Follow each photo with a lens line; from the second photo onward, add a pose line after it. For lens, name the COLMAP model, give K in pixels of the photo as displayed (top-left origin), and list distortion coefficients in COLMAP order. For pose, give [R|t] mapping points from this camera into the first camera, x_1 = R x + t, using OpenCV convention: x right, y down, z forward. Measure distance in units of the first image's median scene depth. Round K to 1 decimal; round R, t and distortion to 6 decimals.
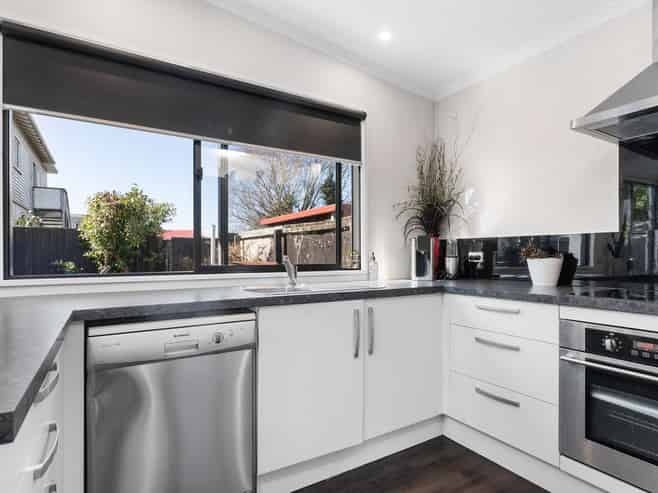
lens RADIAL K [[359.1, 0, 329.0], [0, 359.1, 246.5], [0, 0, 1]] dist [0.001637, 0.000736]
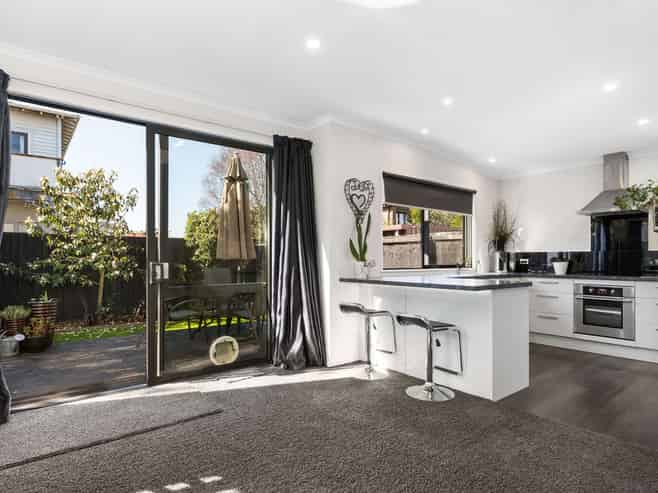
lens RADIAL K [[373.8, 0, 329.0], [0, 373.8, 246.5], [0, 0, 1]] dist [-0.002876, -0.001266]
pose [[0.992967, 0.009209, 0.118029, -0.992595], [-0.007861, 0.999899, -0.011880, -0.022303], [-0.118126, 0.010869, 0.992939, -1.033155]]
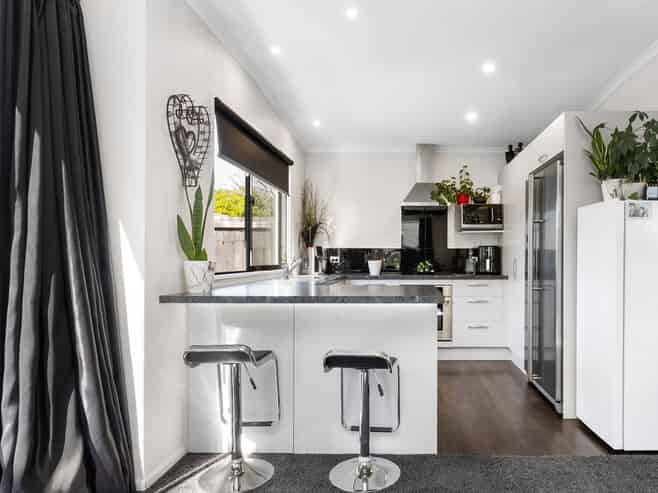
lens RADIAL K [[461.3, 0, 329.0], [0, 461.3, 246.5], [0, 0, 1]] dist [-0.001929, -0.000934]
pose [[0.531964, 0.026440, 0.846354, -1.433976], [-0.018668, 0.999636, -0.019495, 0.009956], [-0.846561, -0.005429, 0.532264, -0.106565]]
